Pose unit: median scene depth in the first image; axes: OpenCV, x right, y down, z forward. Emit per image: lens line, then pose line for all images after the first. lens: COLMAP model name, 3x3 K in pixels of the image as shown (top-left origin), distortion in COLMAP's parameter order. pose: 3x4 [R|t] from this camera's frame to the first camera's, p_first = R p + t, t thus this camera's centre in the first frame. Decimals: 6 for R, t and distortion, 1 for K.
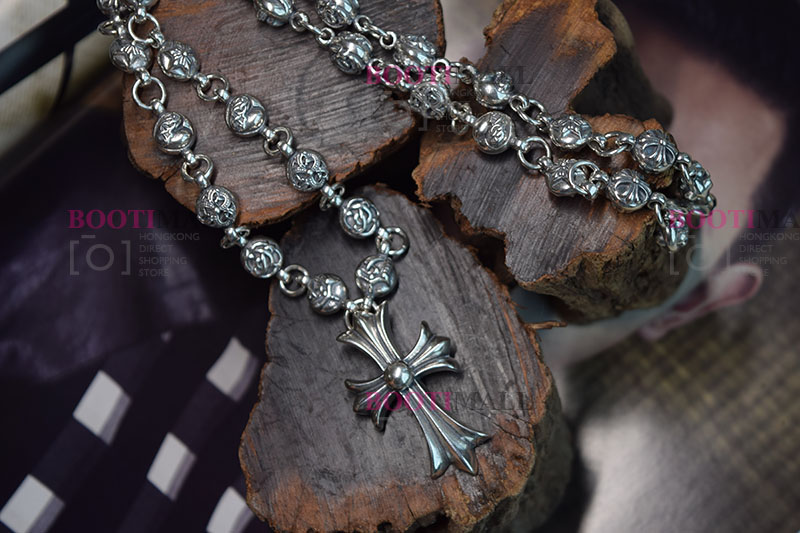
lens RADIAL K [[1753.0, 0, 400.0], [0, 1753.0, 266.5], [0, 0, 1]] dist [0.019968, 0.032648]
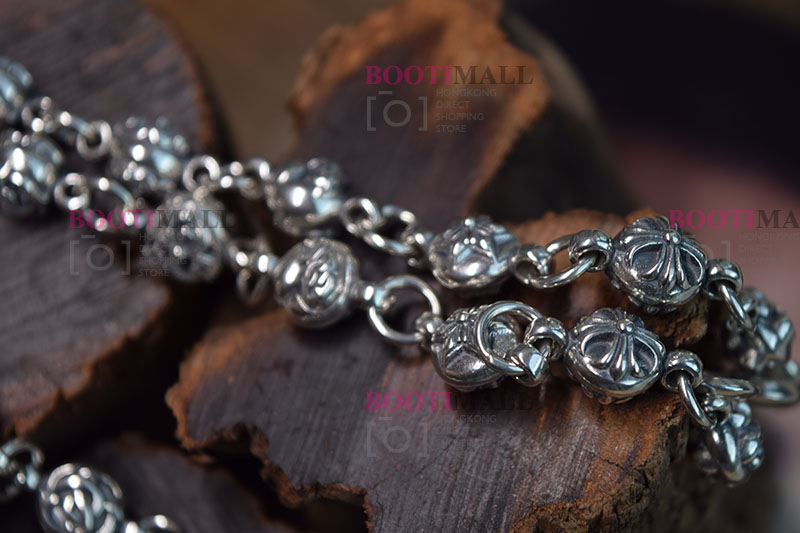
lens RADIAL K [[1753.0, 0, 400.0], [0, 1753.0, 266.5], [0, 0, 1]] dist [0.019968, 0.032648]
pose [[0.990448, -0.137488, -0.010477, 0.079067], [0.132451, 0.969773, -0.204931, 0.018815], [0.038336, 0.201586, 0.978720, 0.522390]]
